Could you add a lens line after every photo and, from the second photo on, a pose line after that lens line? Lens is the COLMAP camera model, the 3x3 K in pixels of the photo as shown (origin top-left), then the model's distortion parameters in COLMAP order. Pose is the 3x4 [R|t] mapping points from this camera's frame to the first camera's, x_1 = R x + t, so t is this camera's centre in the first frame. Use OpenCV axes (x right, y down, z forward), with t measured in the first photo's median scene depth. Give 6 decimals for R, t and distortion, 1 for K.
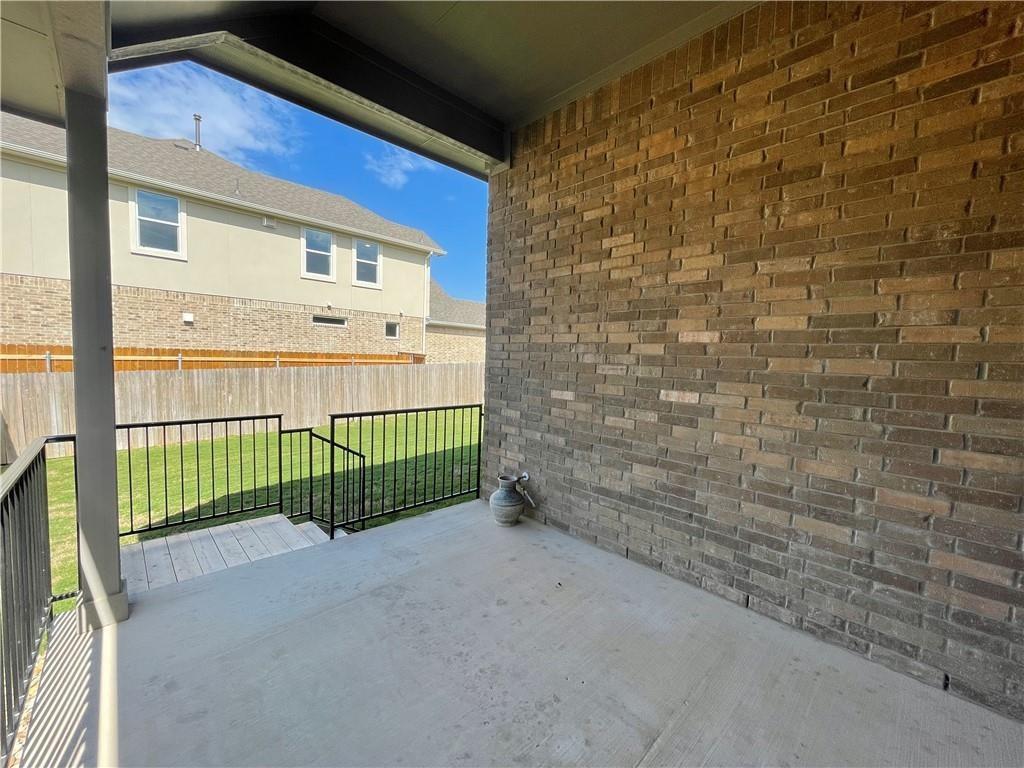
lens RADIAL K [[414.1, 0, 511.5], [0, 414.1, 385.9], [0, 0, 1]] dist [-0.000910, 0.000549]
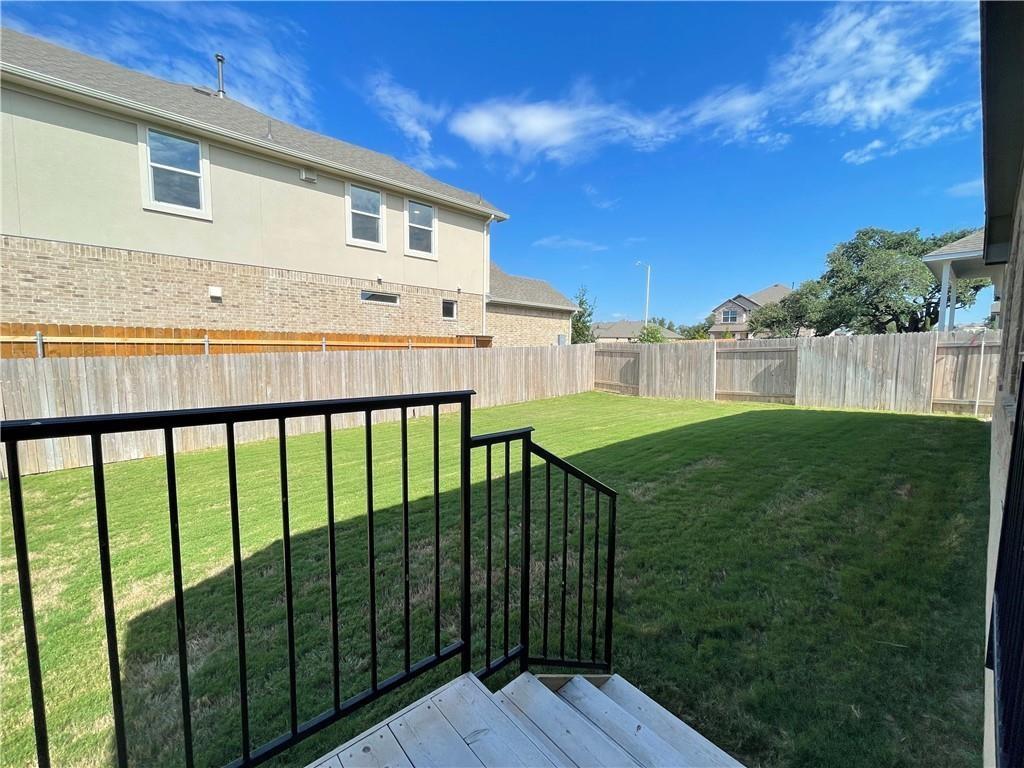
lens RADIAL K [[414.1, 0, 512.1], [0, 414.1, 386.3], [0, 0, 1]] dist [-0.000910, 0.000549]
pose [[0.998570, -0.019033, -0.049948, -0.155309], [0.019662, 0.999733, 0.012139, 0.018772], [0.049703, -0.013104, 0.998678, 0.205570]]
